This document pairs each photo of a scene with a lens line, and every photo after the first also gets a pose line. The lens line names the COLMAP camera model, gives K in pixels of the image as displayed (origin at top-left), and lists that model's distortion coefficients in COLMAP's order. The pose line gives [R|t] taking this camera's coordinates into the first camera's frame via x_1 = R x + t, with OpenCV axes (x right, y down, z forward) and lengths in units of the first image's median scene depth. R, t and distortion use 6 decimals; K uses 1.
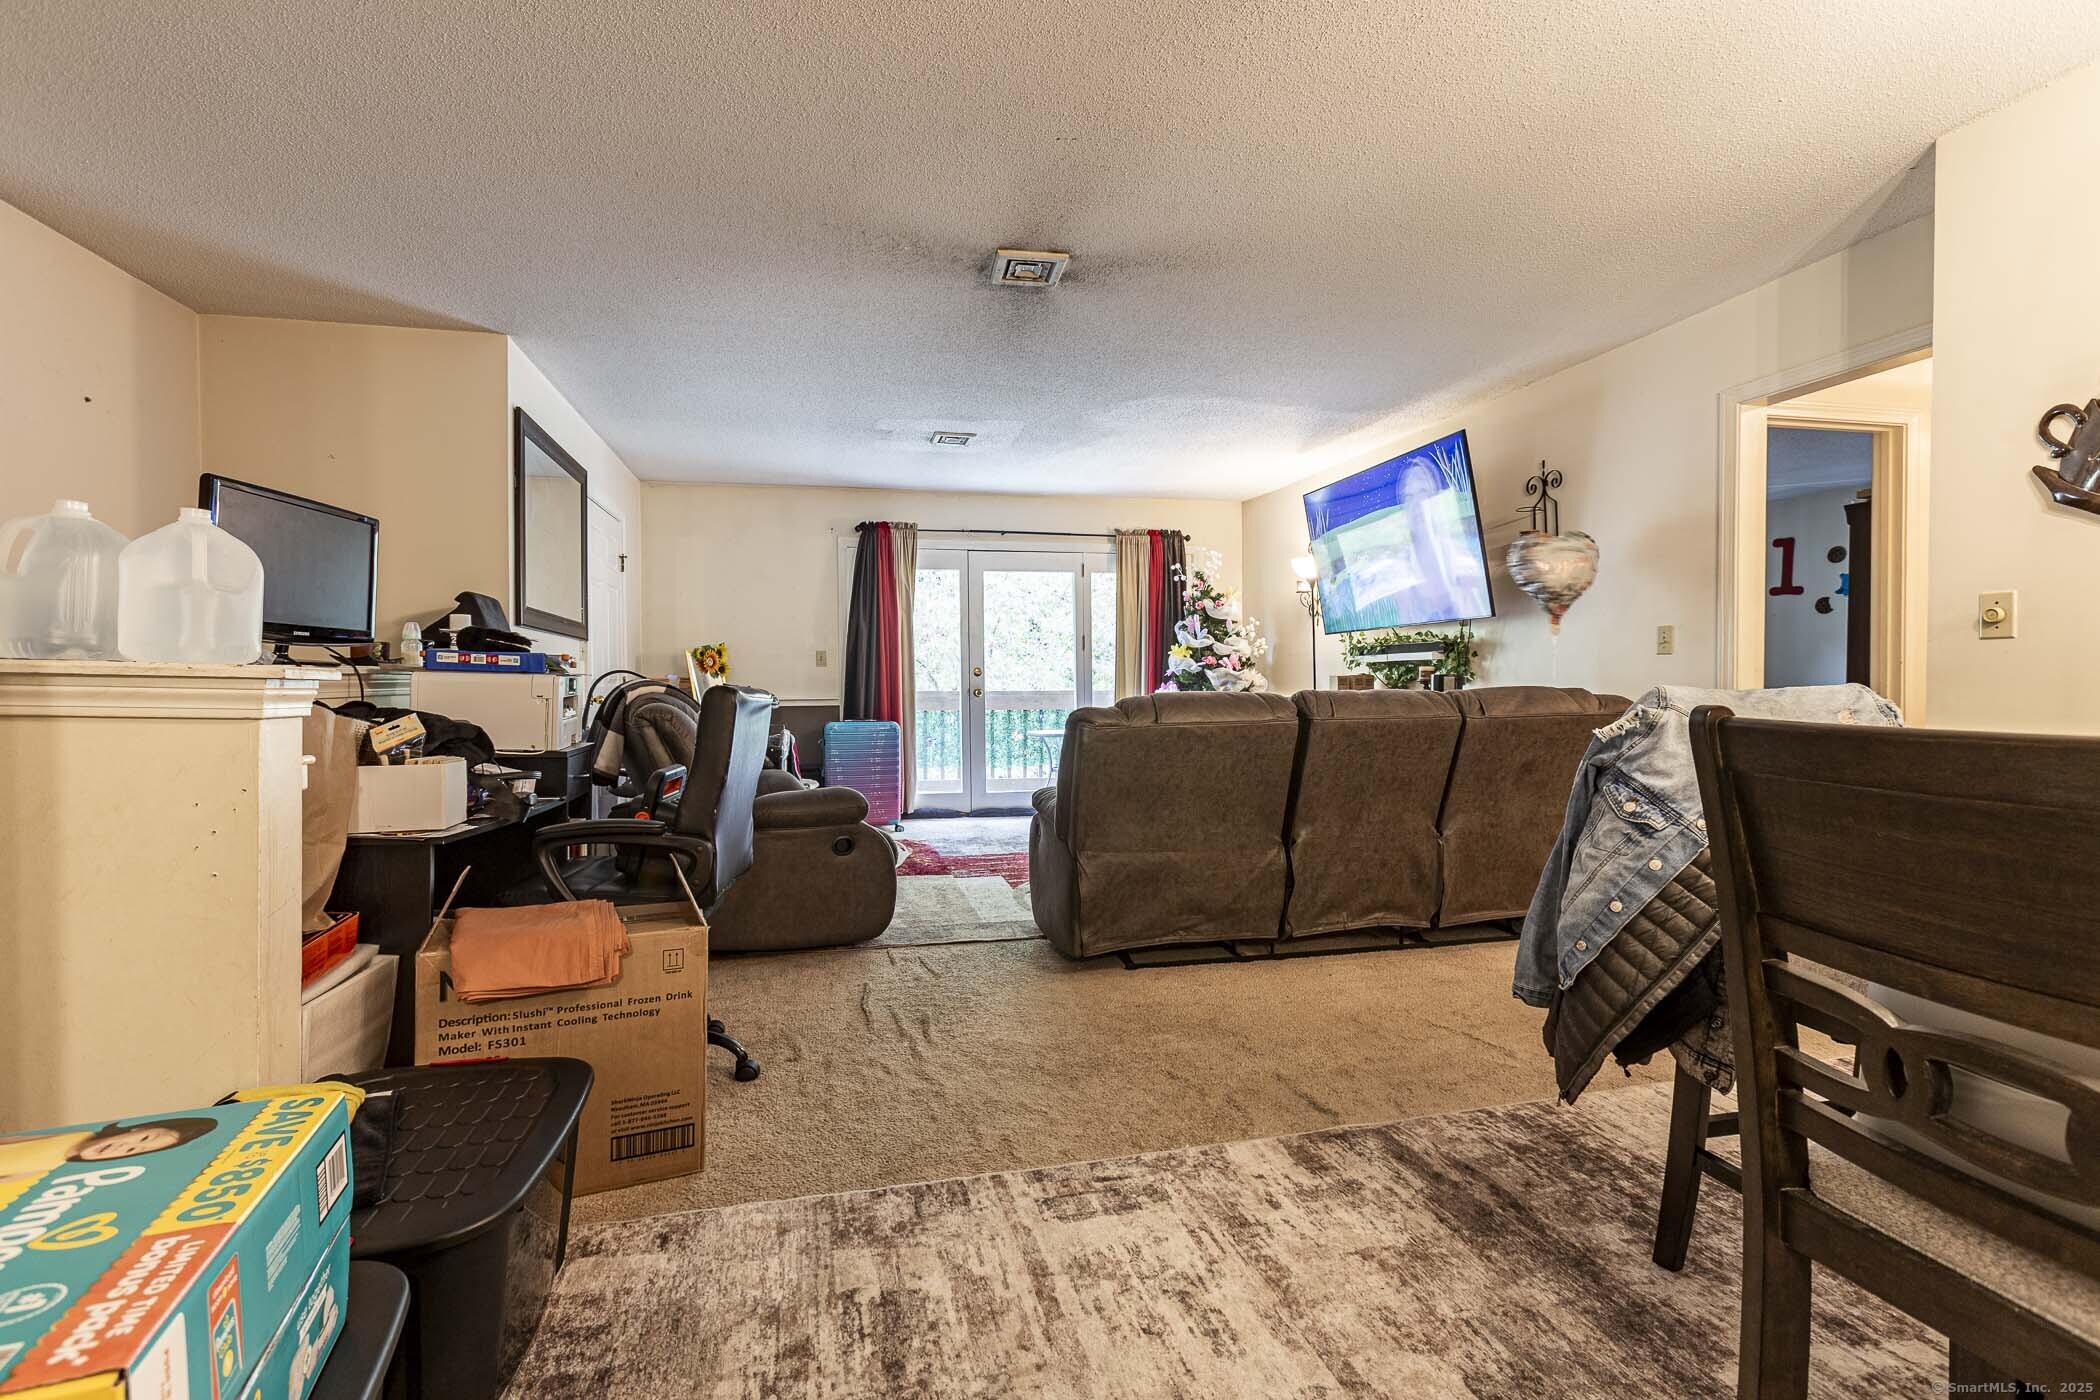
lens RADIAL K [[937.2, 0, 1033.2], [0, 937.2, 665.0], [0, 0, 1]] dist [0.001522, 0.000762]
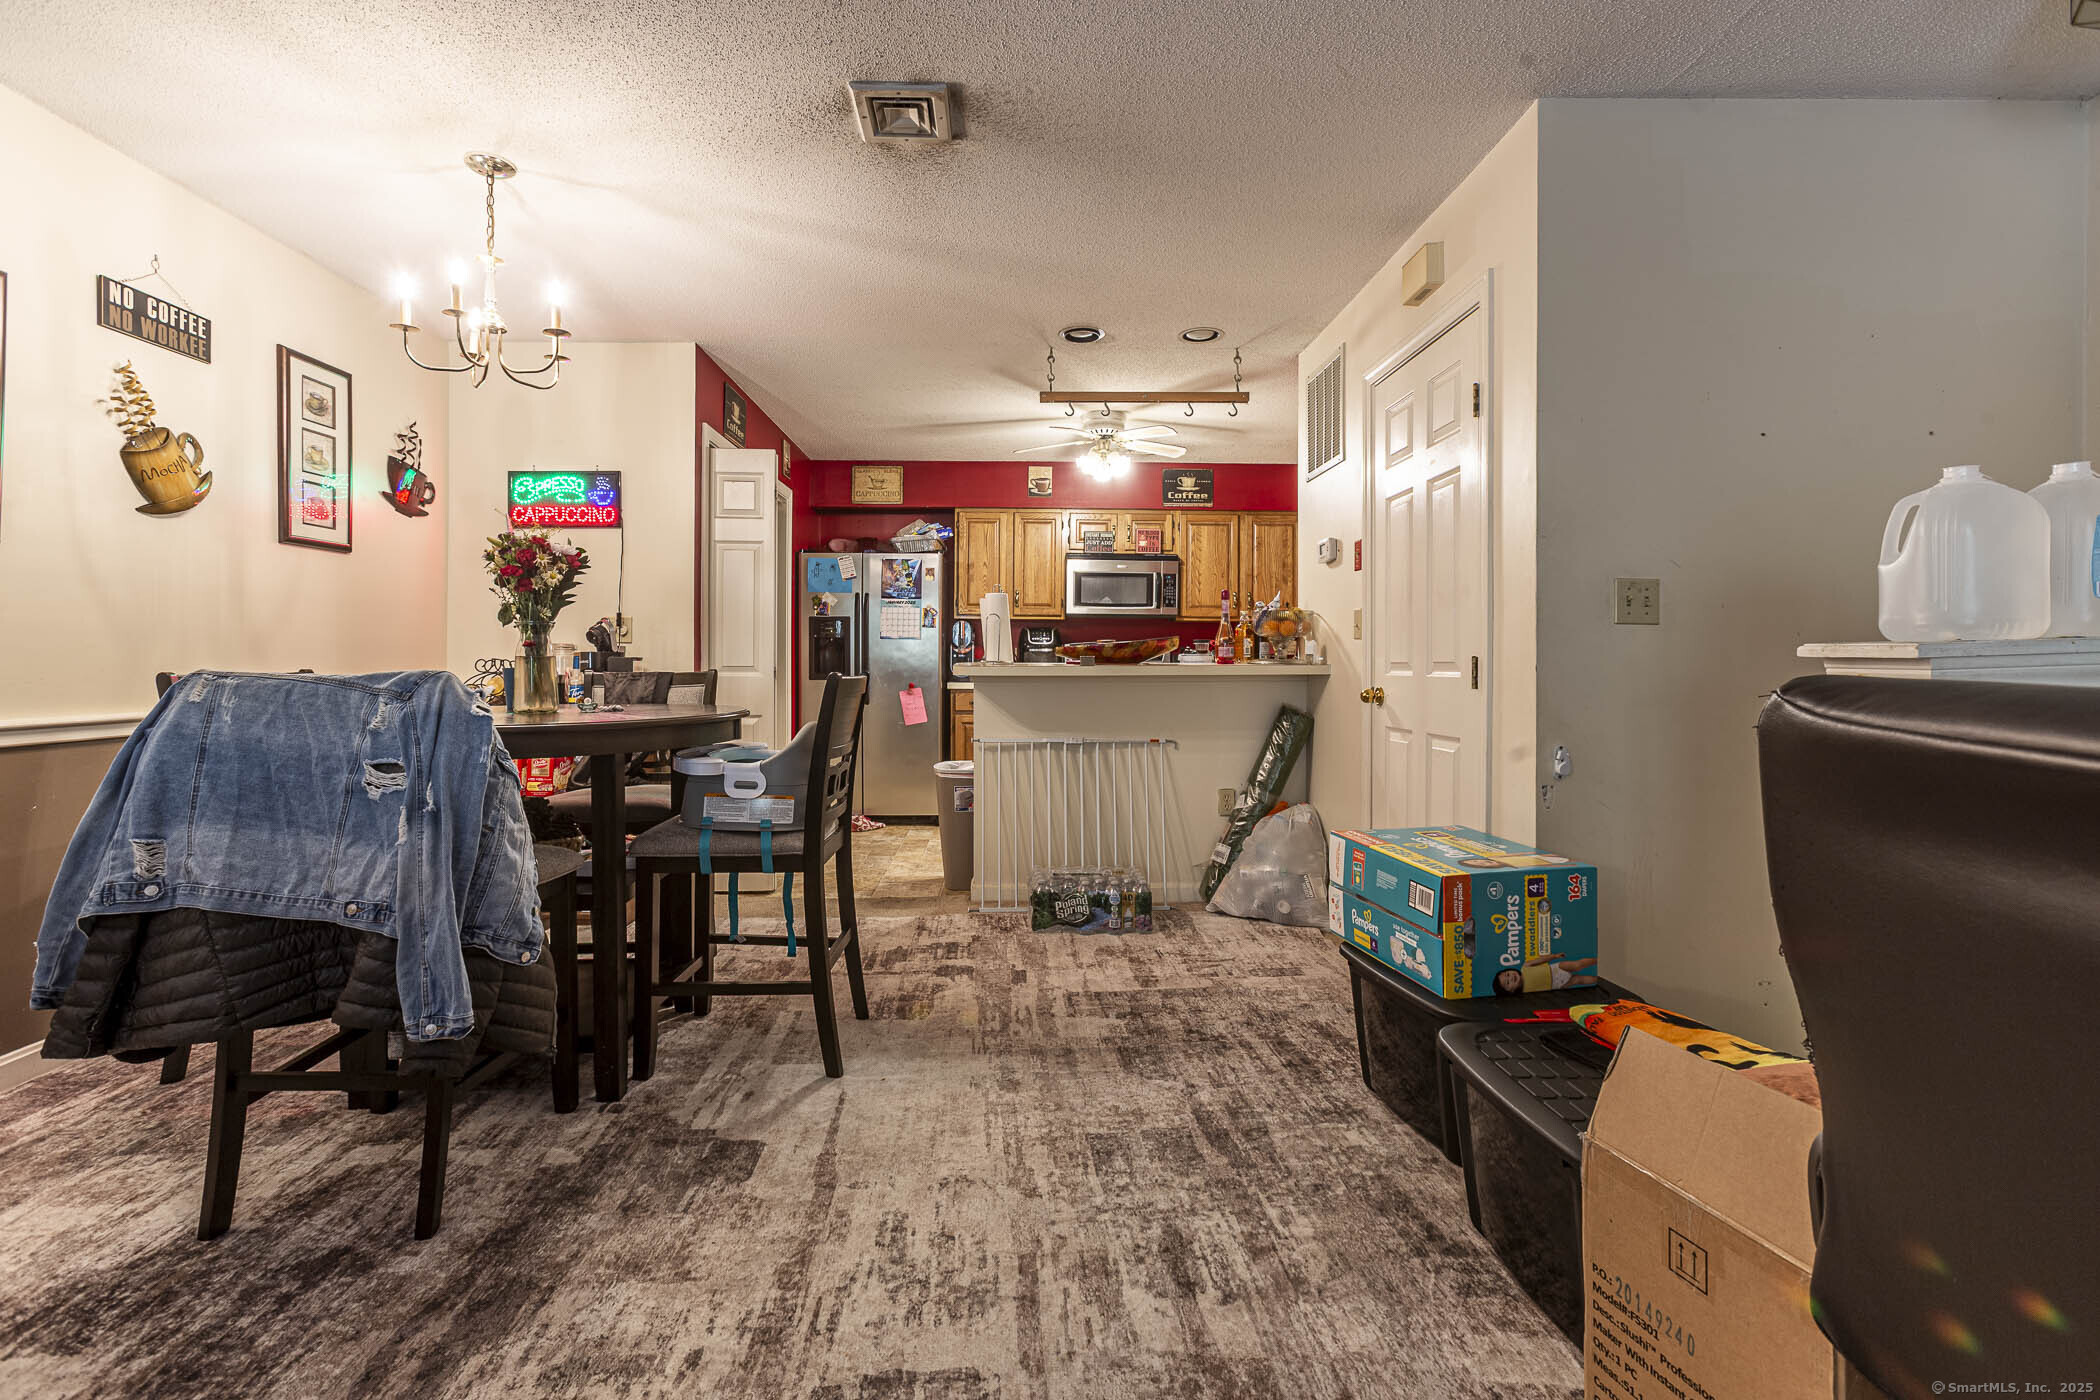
lens RADIAL K [[937.2, 0, 1033.2], [0, 937.2, 665.0], [0, 0, 1]] dist [0.001522, 0.000762]
pose [[-0.981093, 0.003023, 0.193514, -0.181490], [0.000394, 0.999907, -0.013624, 0.030169], [-0.193537, -0.013290, -0.981003, 1.930290]]
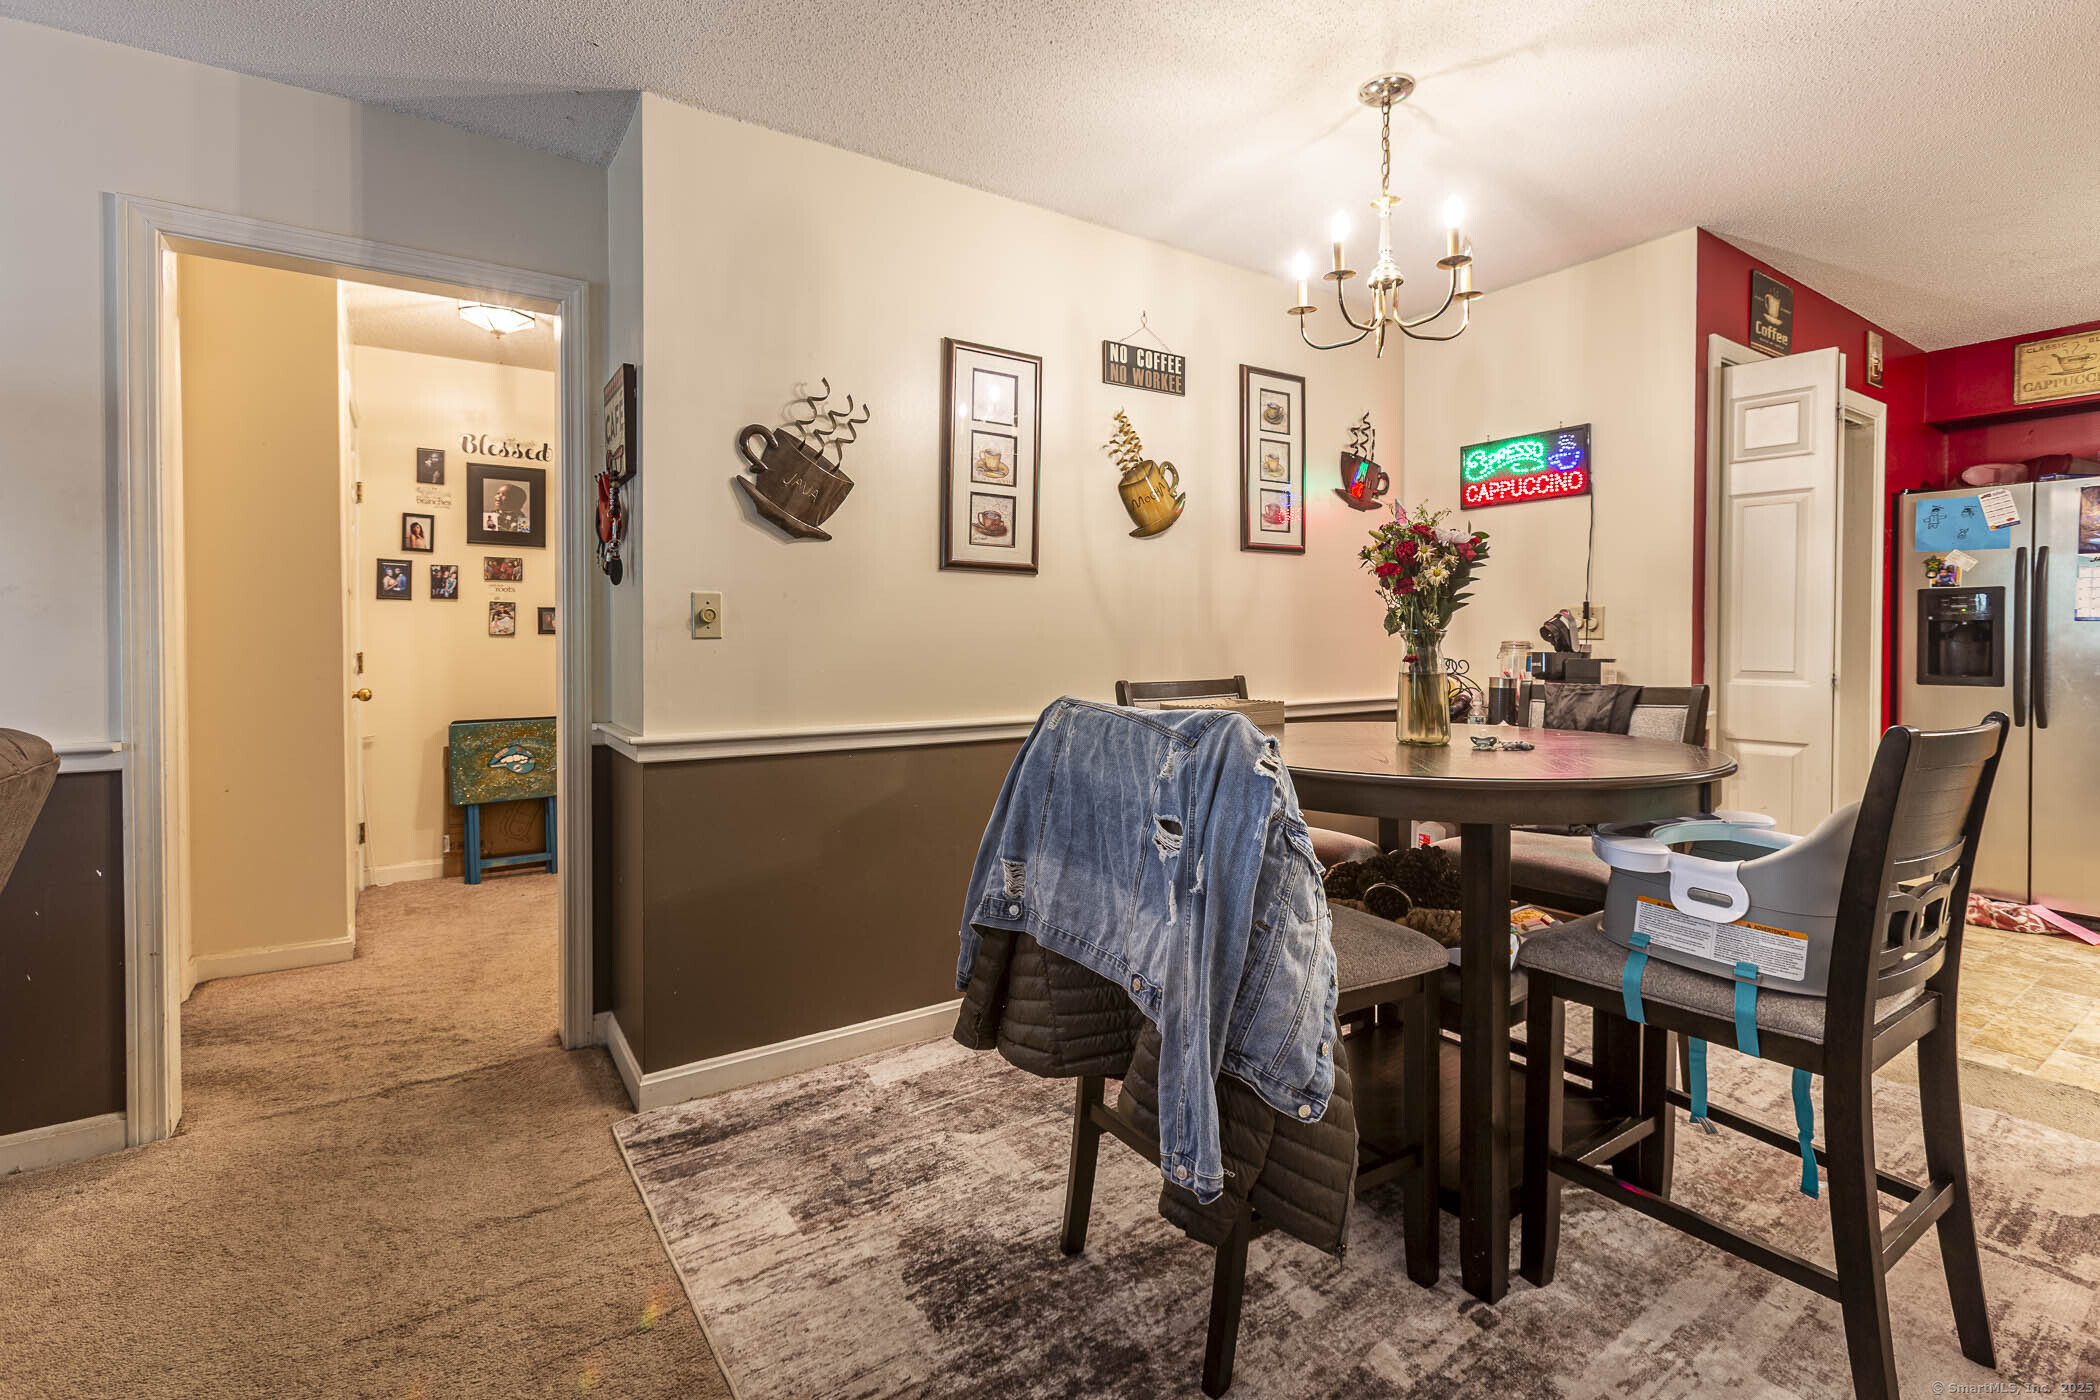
lens RADIAL K [[948.0, 0, 1049.2], [0, 948.0, 651.6], [0, 0, 1]] dist [-0.015892, 0.013425]
pose [[-0.368278, -0.010774, 0.929653, -0.061481], [-0.012509, 0.999900, 0.006633, -0.036877], [-0.929631, -0.009187, -0.368376, 1.495376]]
